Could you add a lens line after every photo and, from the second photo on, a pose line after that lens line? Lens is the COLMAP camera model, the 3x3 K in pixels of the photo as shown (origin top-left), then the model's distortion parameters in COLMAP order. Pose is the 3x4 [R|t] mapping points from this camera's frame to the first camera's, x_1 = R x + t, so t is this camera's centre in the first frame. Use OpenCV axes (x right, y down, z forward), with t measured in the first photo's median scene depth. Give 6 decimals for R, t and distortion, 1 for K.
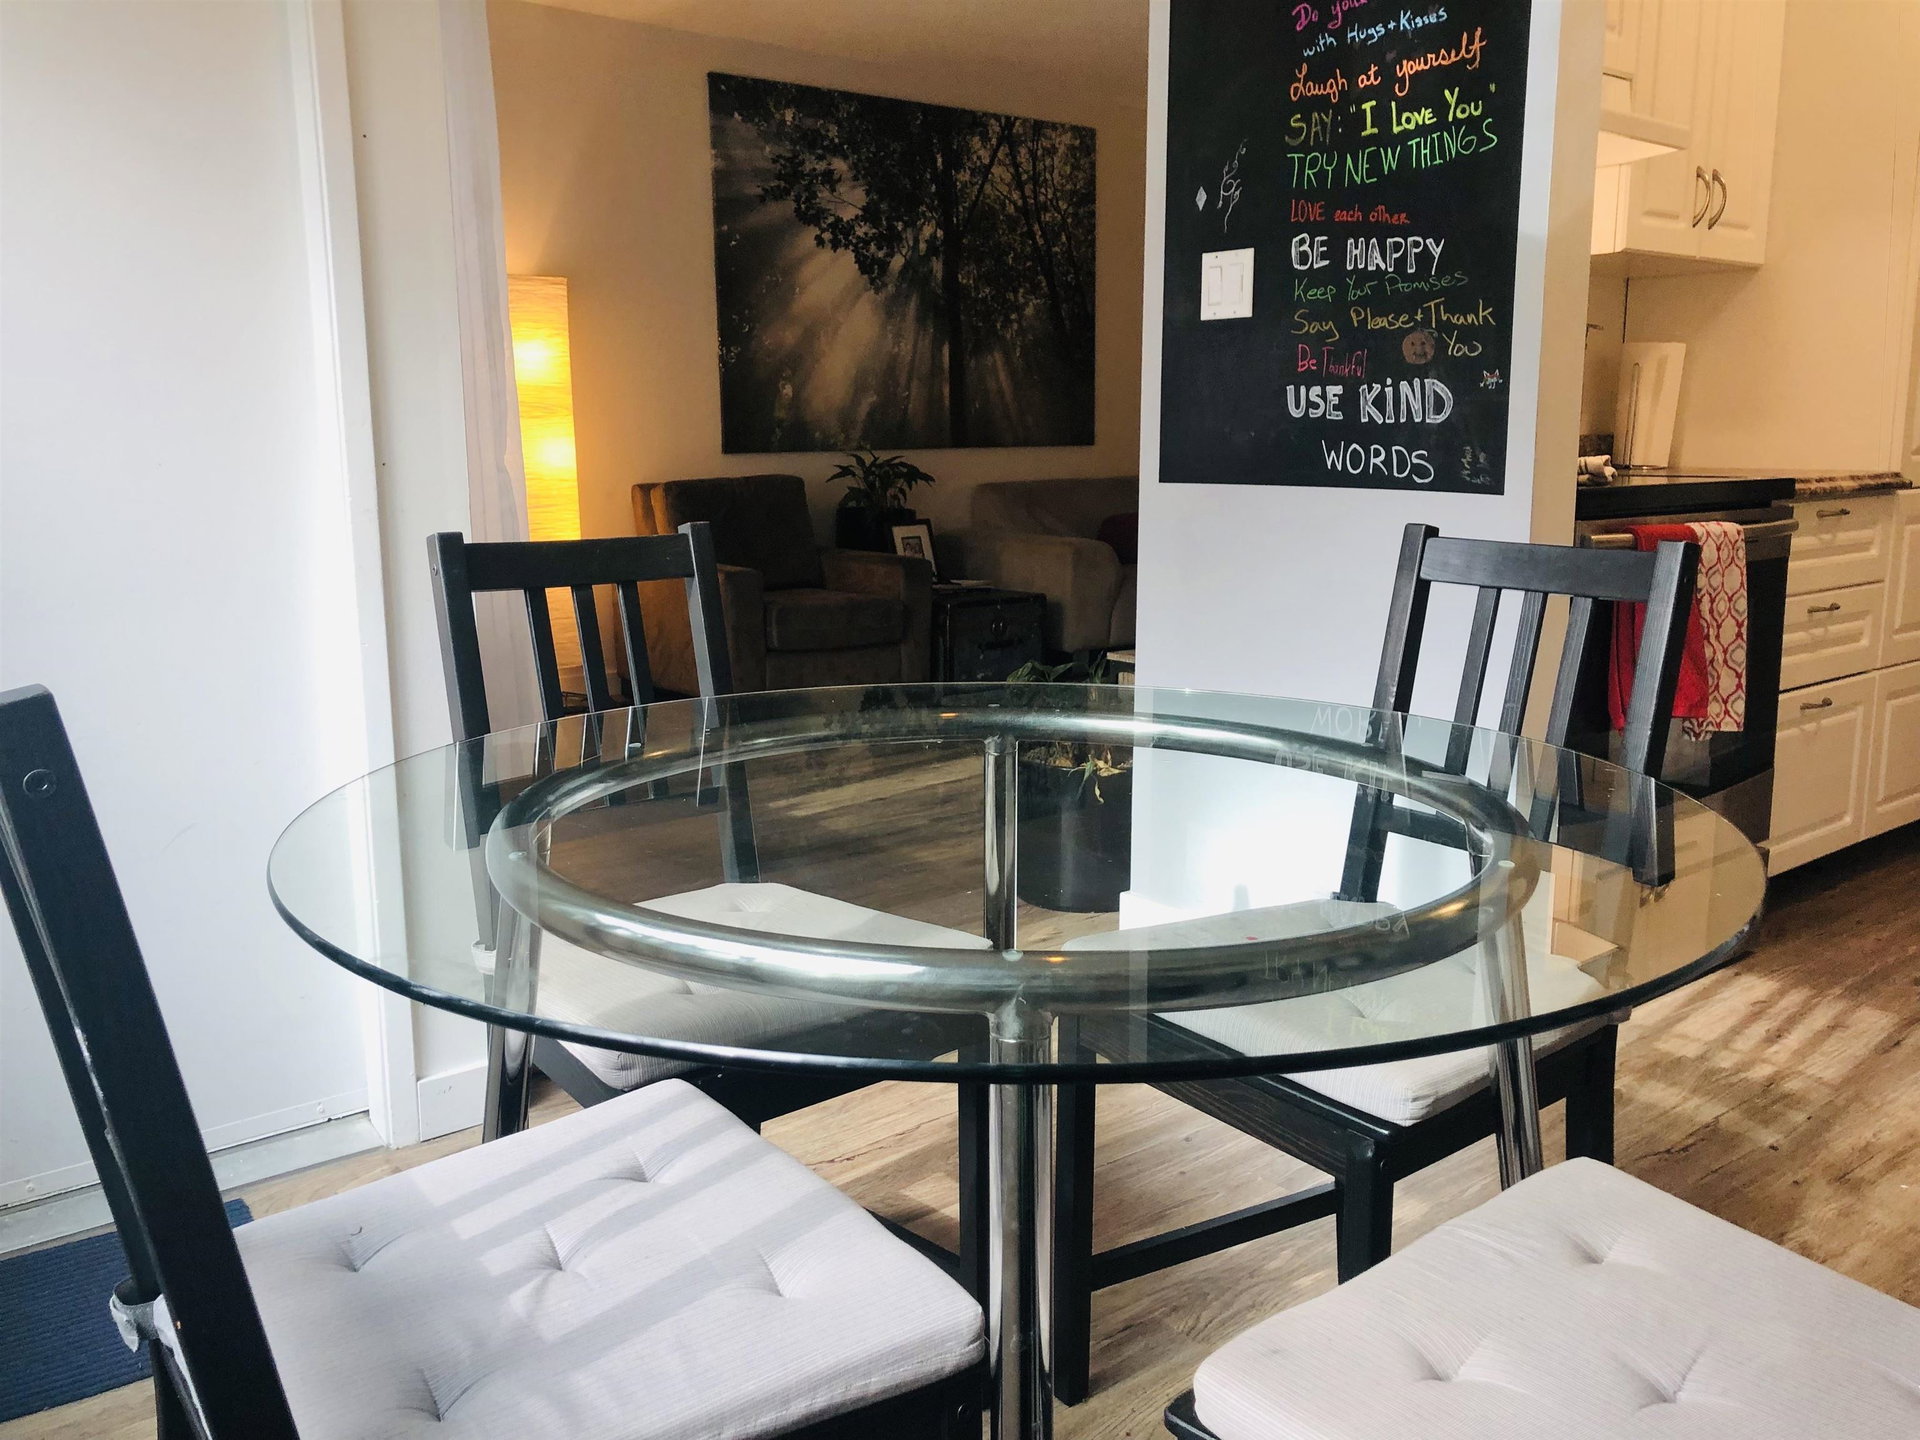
lens RADIAL K [[1559.3, 0, 946.2], [0, 1559.3, 717.7], [0, 0, 1]] dist [0.059176, -0.073157]
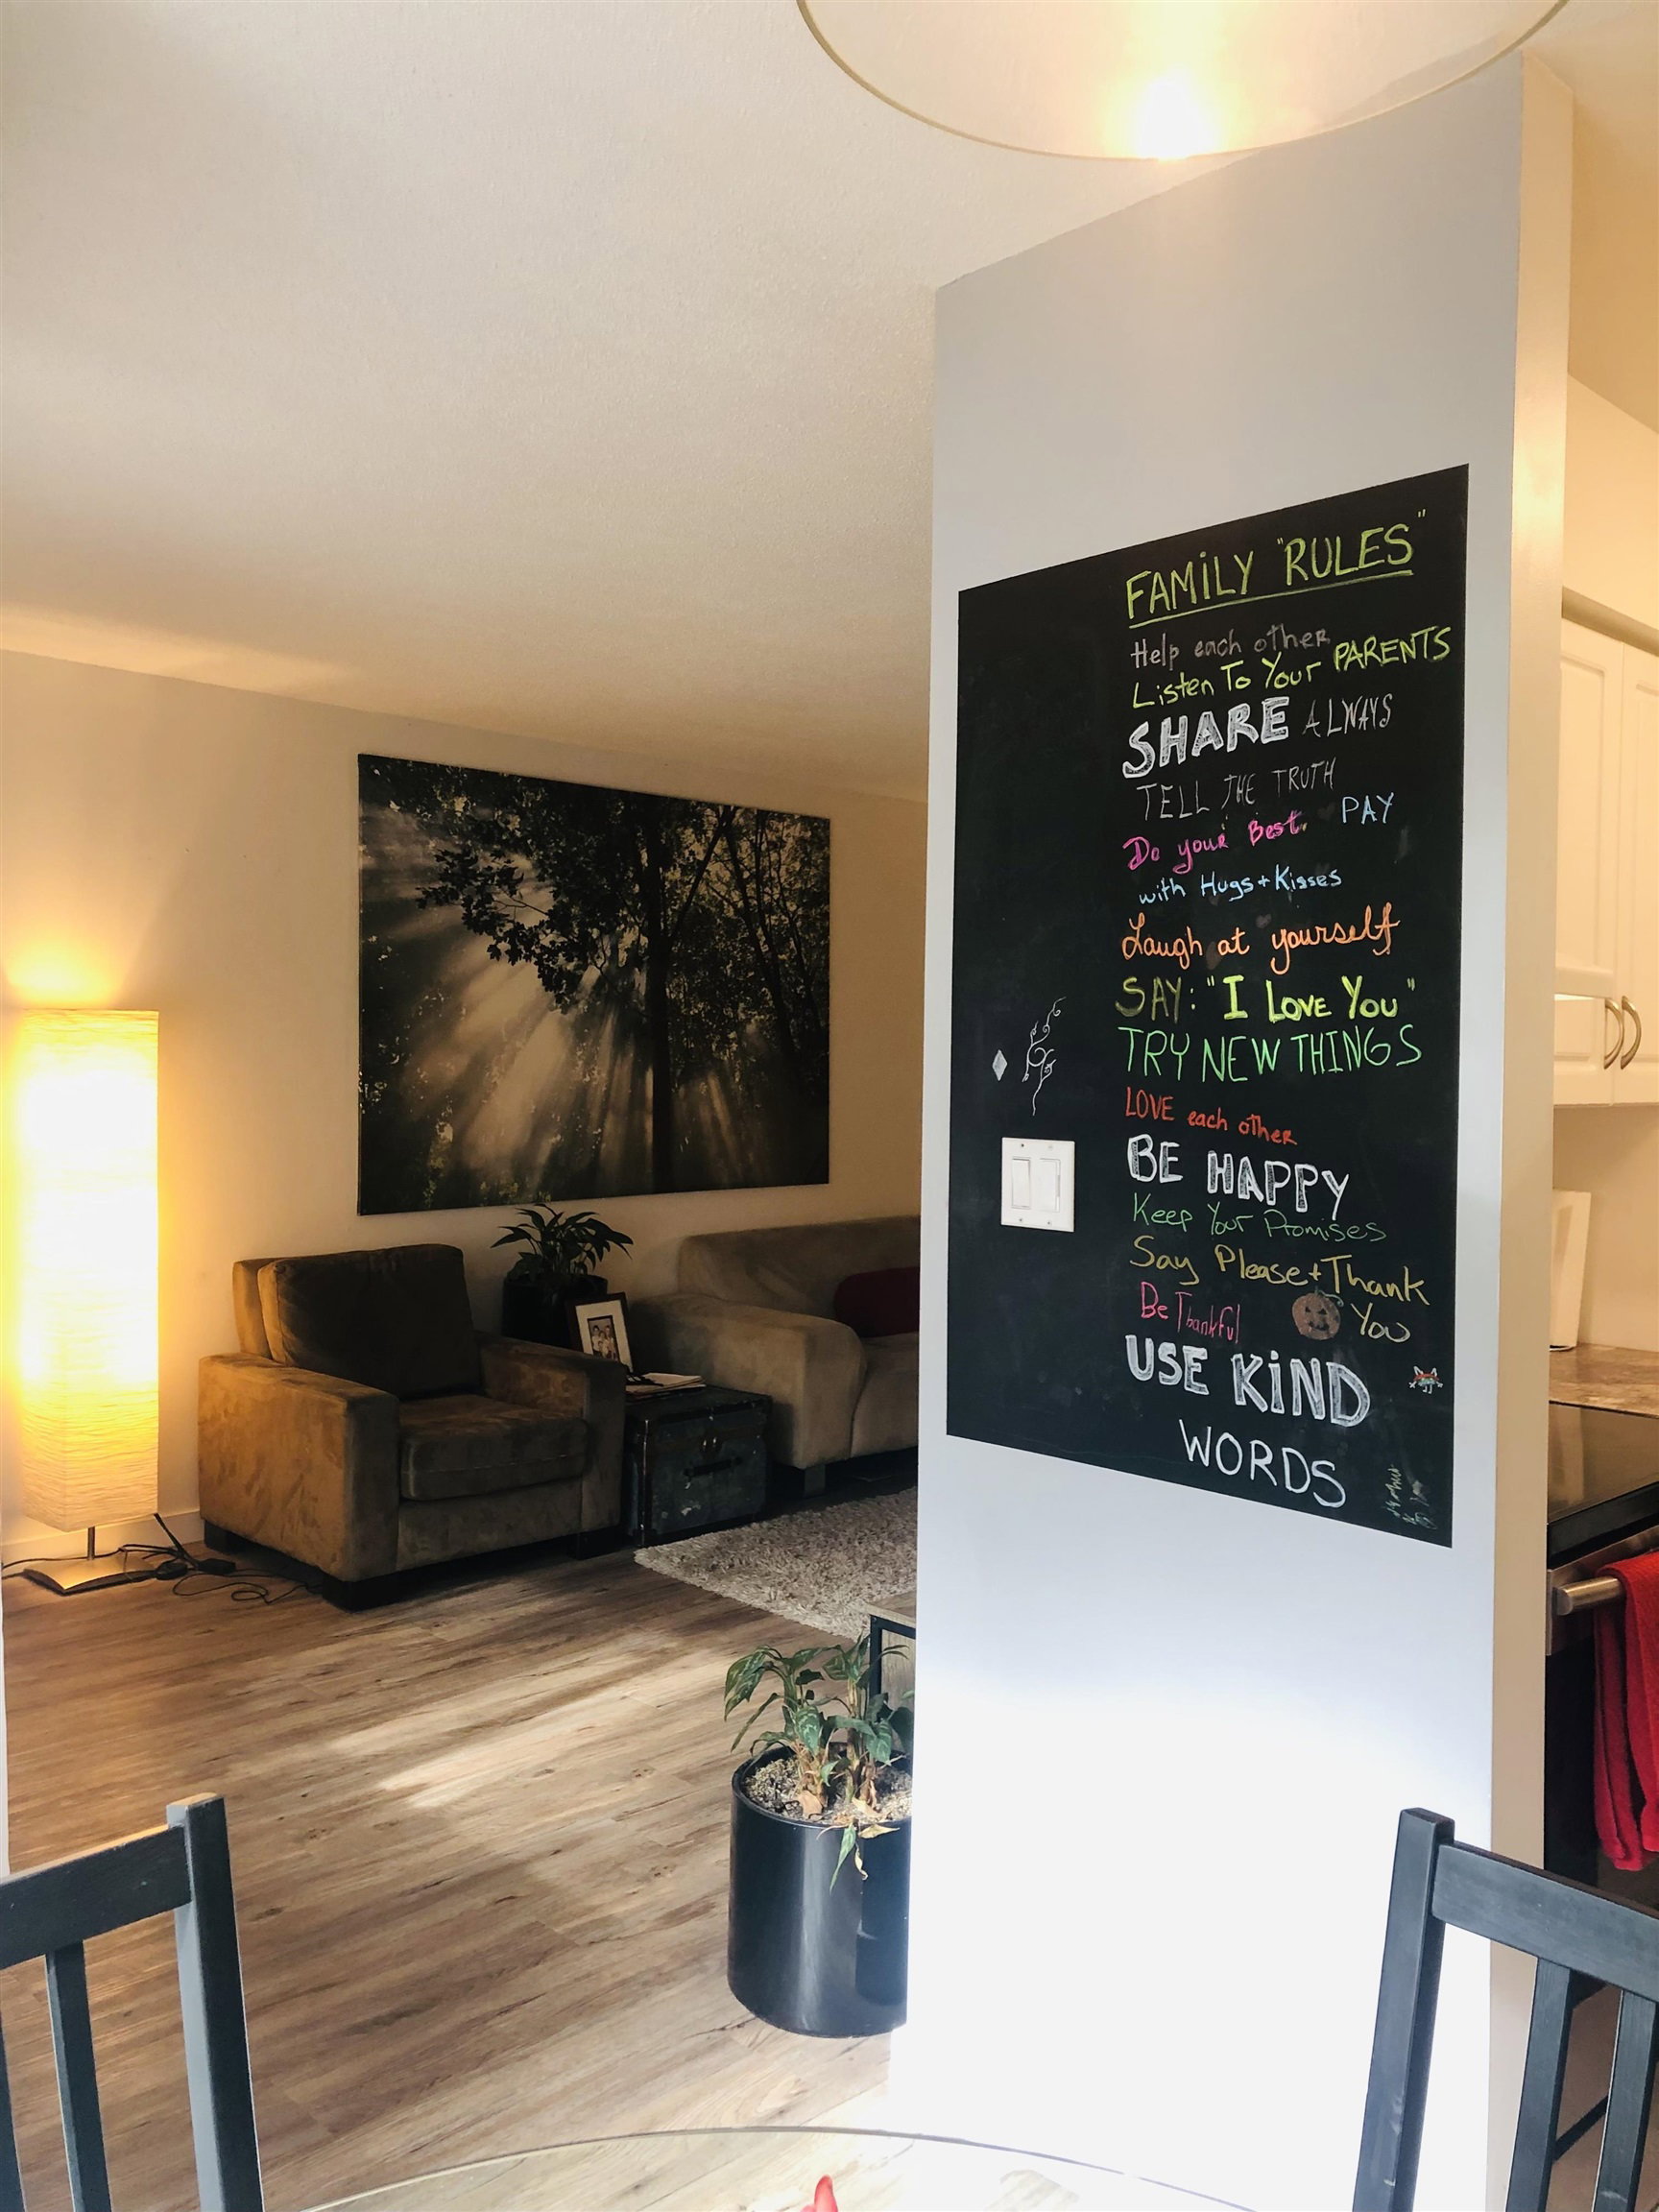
lens RADIAL K [[1796.4, 0, 827.9], [0, 1796.4, 1117.7], [0, 0, 1]] dist [0.059176, -0.073157]
pose [[0.994890, 0.016176, 0.099661, -0.000310], [-0.000736, 0.988219, -0.153045, -0.083000], [-0.100963, 0.152190, 0.983181, 0.086953]]
